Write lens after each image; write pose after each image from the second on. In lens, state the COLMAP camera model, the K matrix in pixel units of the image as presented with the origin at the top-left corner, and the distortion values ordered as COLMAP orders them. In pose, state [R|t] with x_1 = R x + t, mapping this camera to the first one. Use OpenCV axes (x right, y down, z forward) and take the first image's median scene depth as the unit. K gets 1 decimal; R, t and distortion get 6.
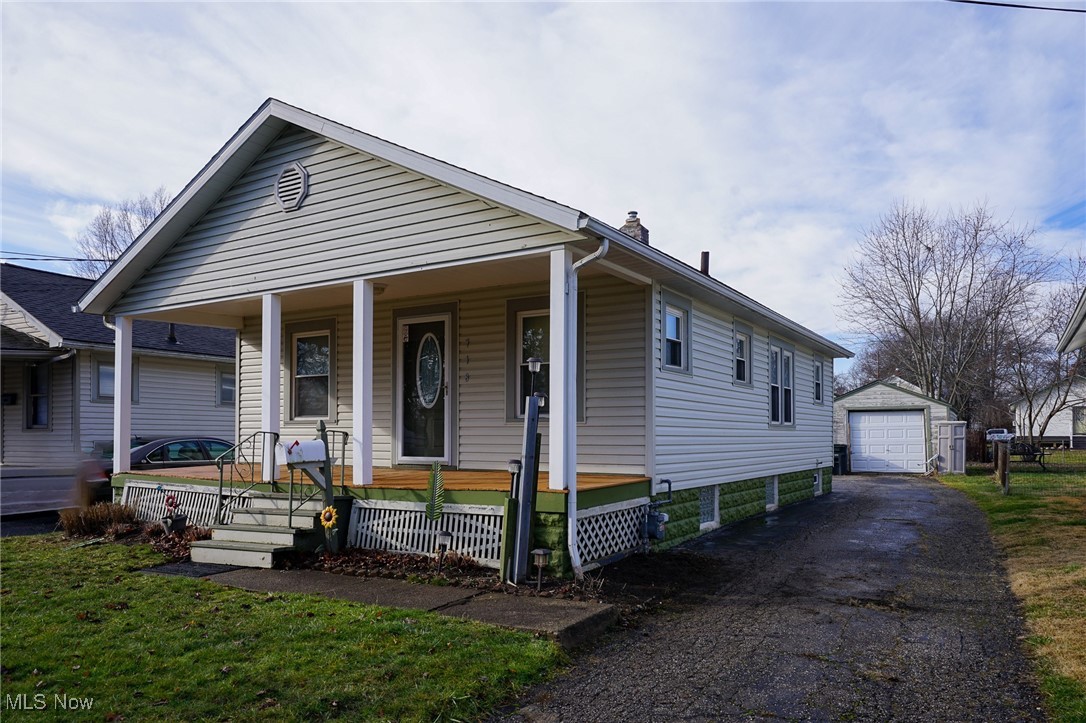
lens RADIAL K [[766.1, 0, 531.3], [0, 766.1, 407.4], [0, 0, 1]] dist [0.029674, 0.000666]
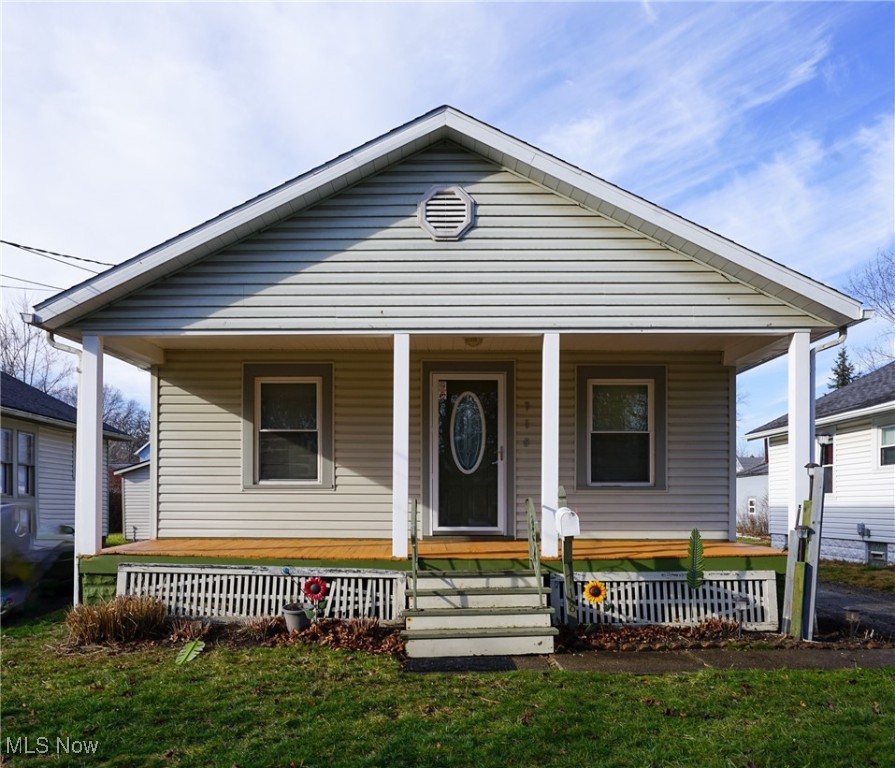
lens RADIAL K [[786.1, 0, 434.4], [0, 786.1, 494.5], [0, 0, 1]] dist [-0.018050, -0.010950]
pose [[0.847718, 0.006978, 0.530401, -0.807752], [-0.020026, 0.999622, 0.018856, 0.010878], [-0.530069, -0.026607, 0.847537, 0.269452]]
